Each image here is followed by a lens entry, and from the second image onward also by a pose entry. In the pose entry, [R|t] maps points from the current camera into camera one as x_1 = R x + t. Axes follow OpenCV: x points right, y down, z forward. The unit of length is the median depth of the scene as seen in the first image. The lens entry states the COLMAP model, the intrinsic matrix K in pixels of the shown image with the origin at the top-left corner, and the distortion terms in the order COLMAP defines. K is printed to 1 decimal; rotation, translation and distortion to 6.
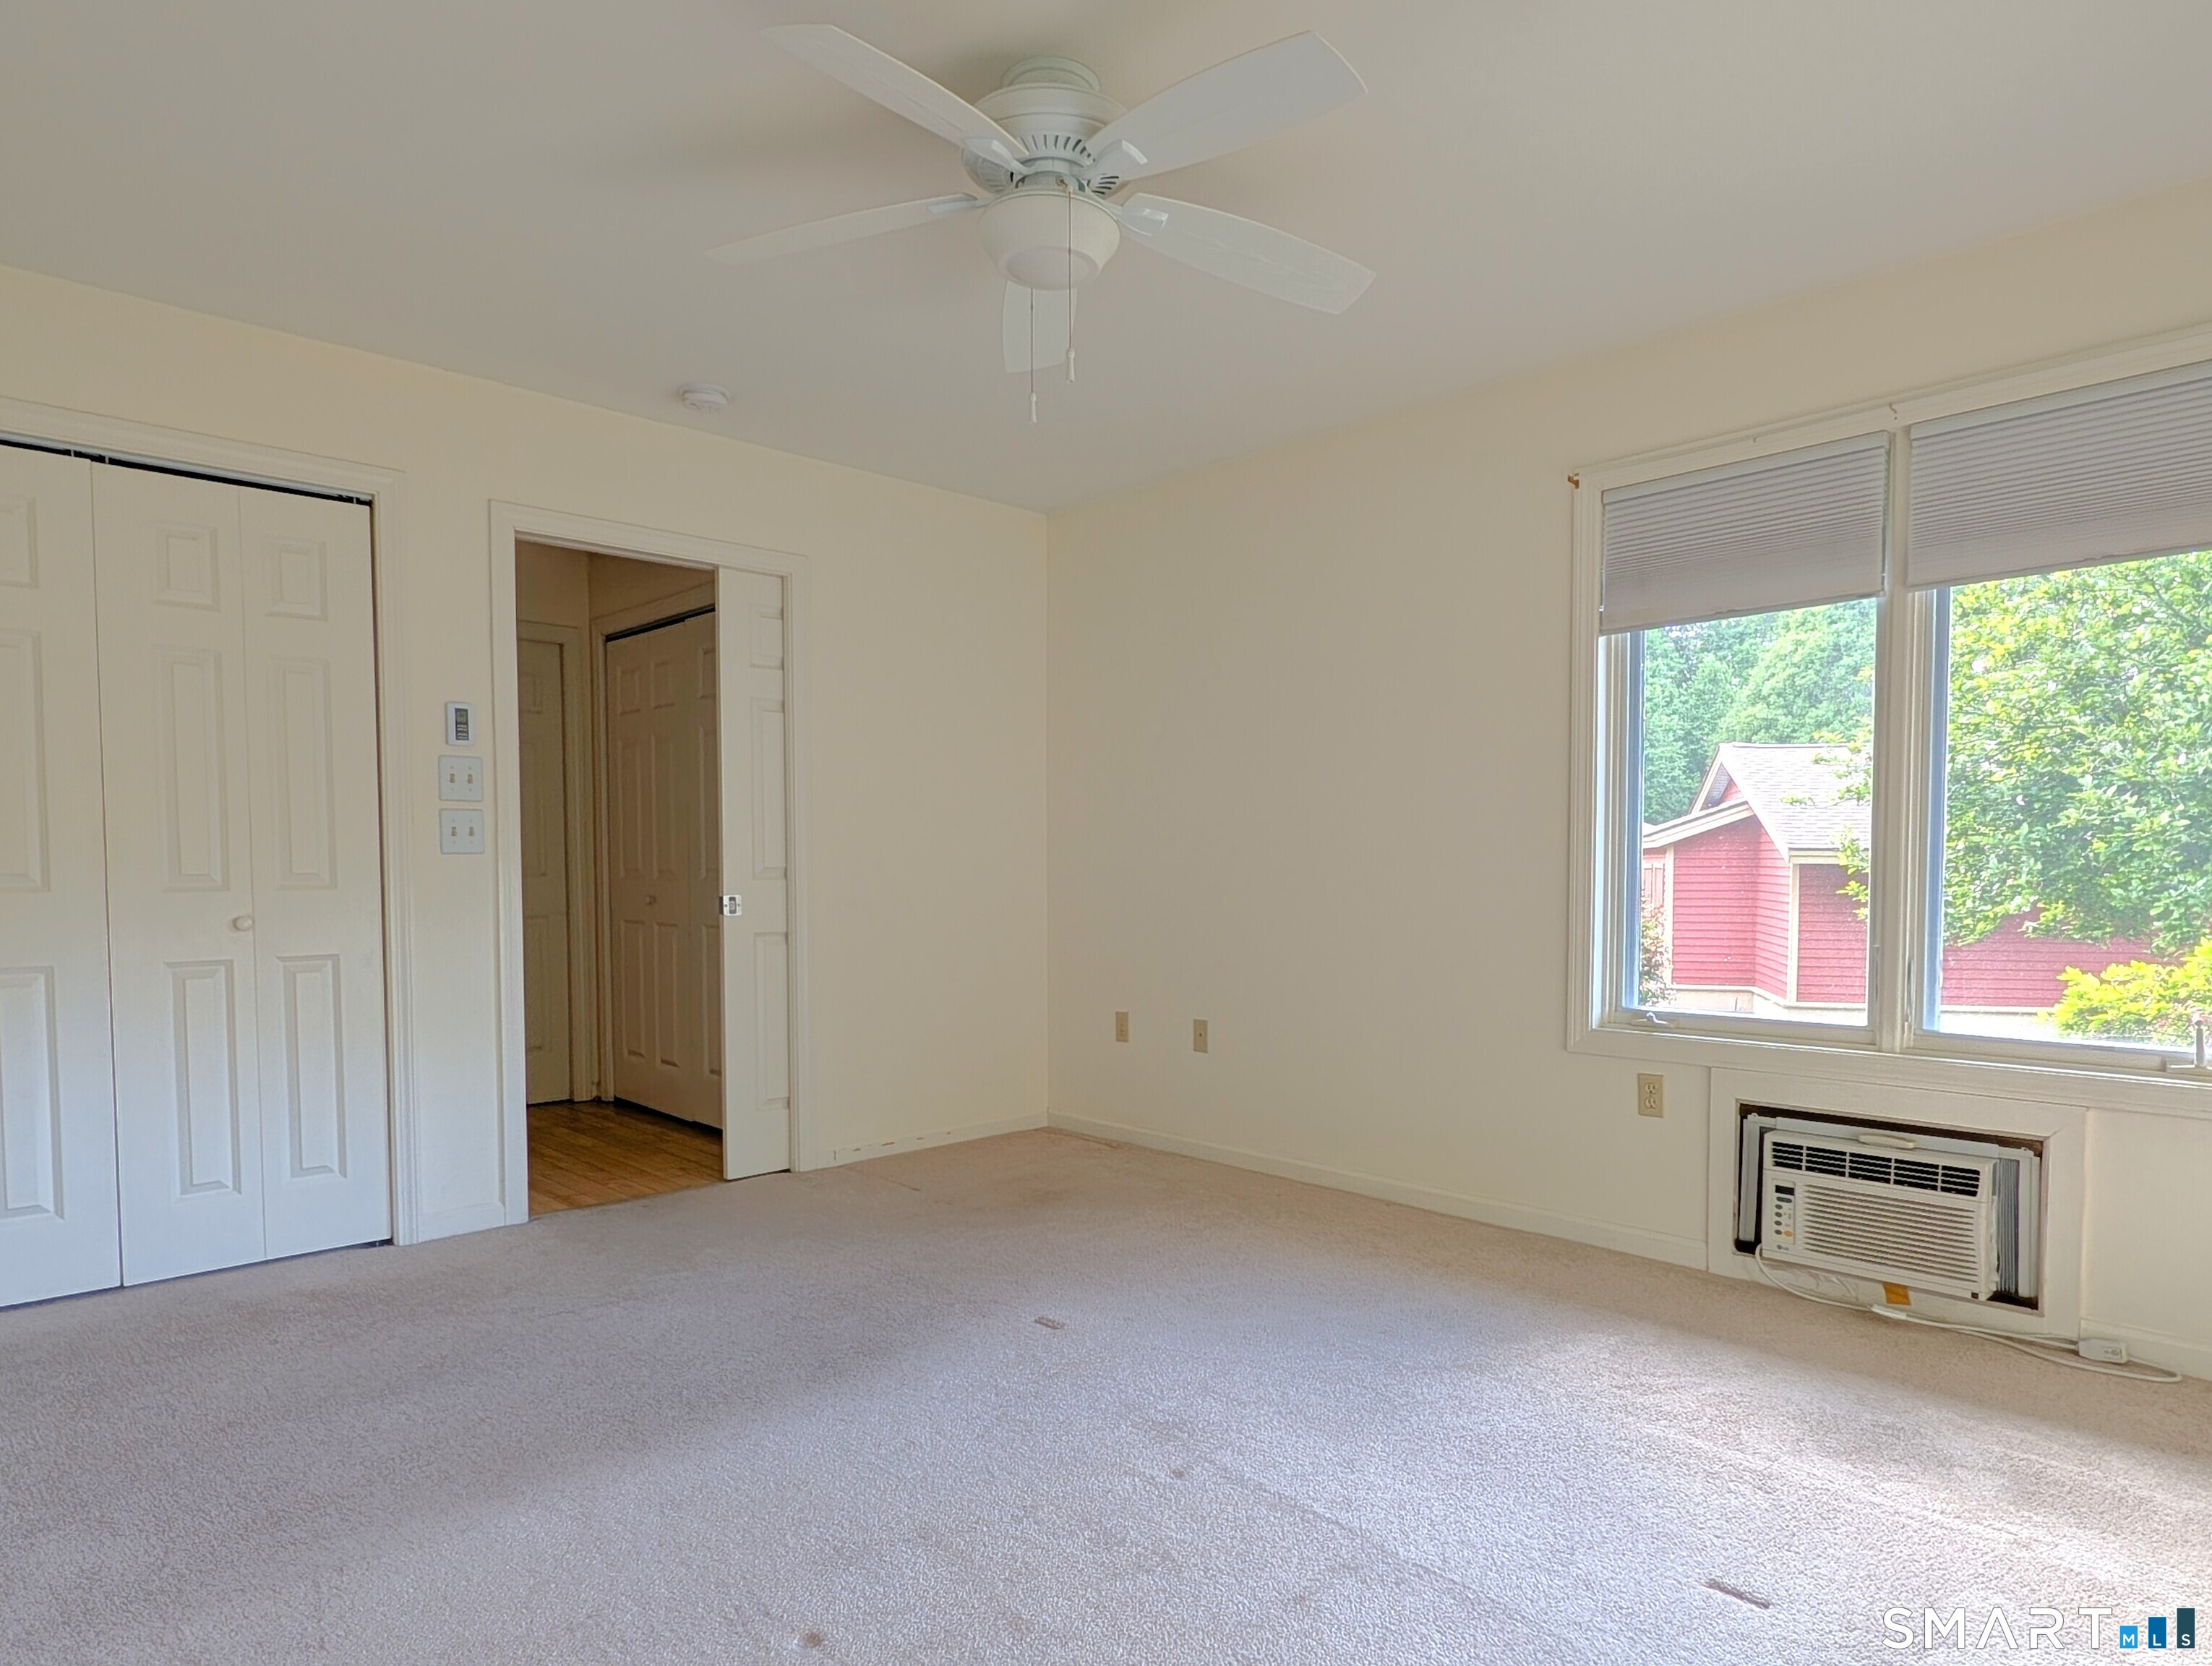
lens RADIAL K [[1322.3, 0, 1102.8], [0, 1322.3, 841.0], [0, 0, 1]] dist [0.006291, -0.003454]
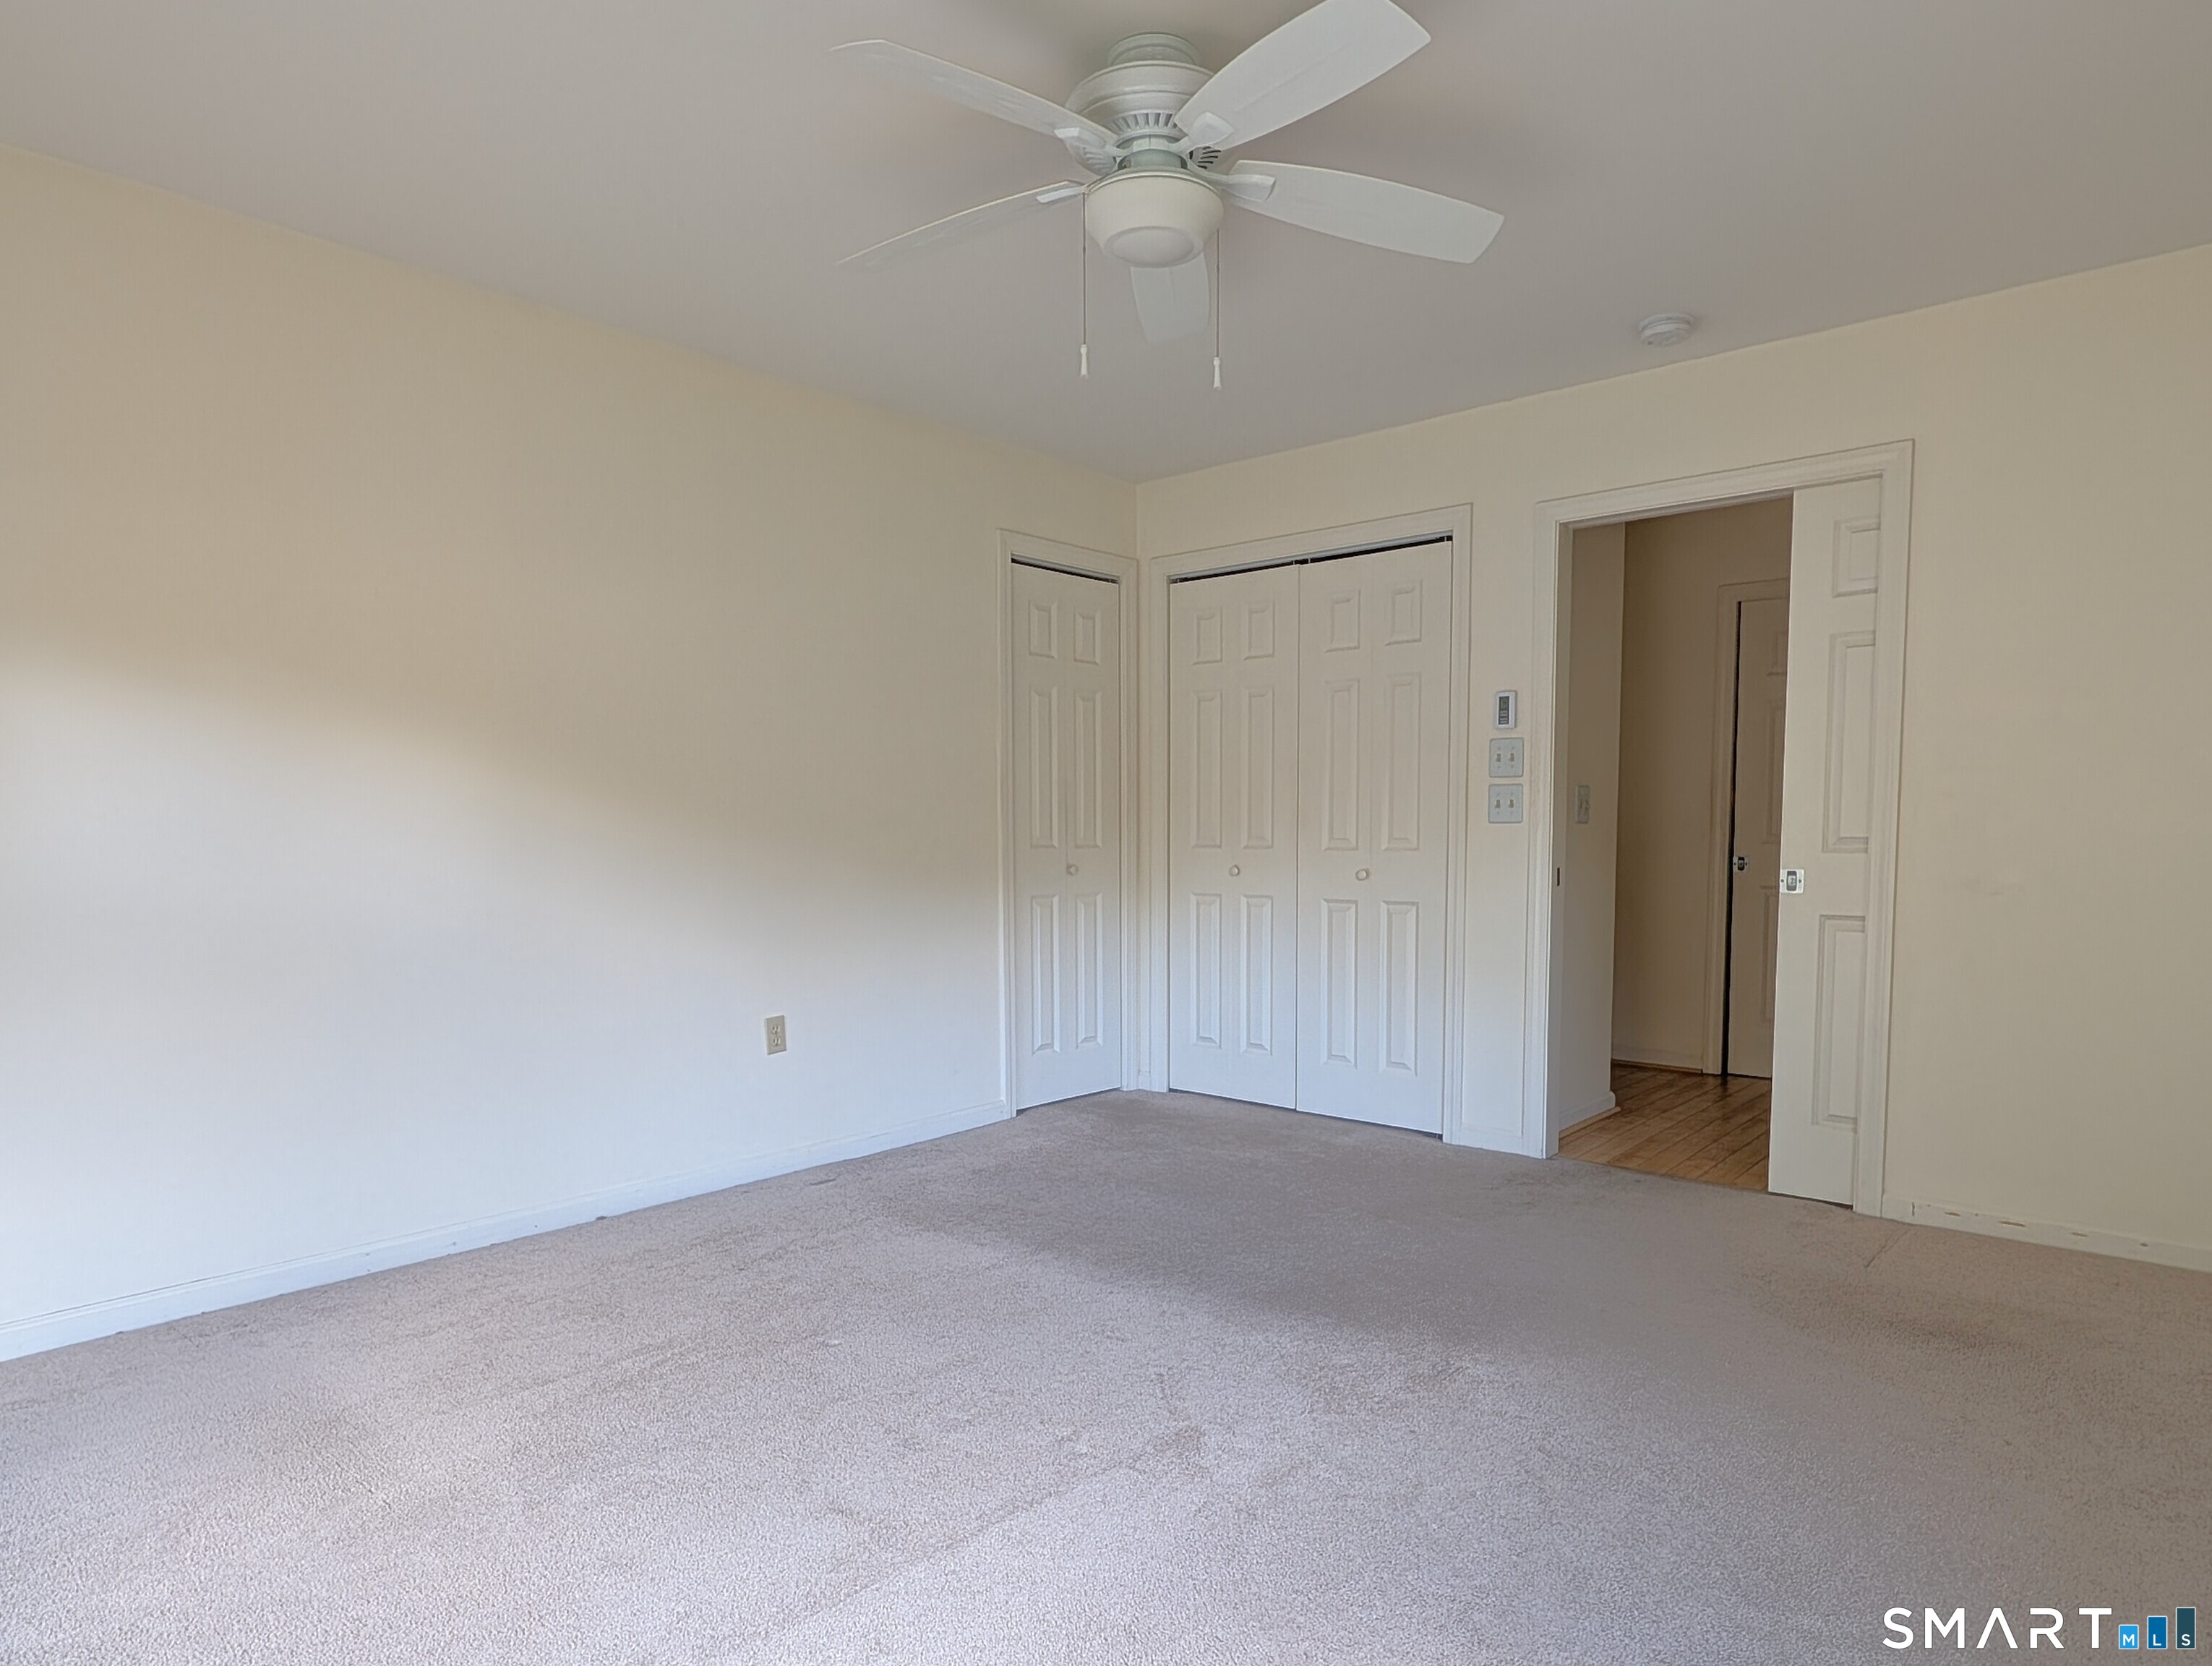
lens RADIAL K [[1322.3, 0, 1103.3], [0, 1322.3, 840.5], [0, 0, 1]] dist [0.006291, -0.003454]
pose [[0.089060, 0.013271, -0.995938, 0.687881], [0.017063, 0.999744, 0.014848, 0.001904], [0.995880, -0.018316, 0.088810, 0.604784]]
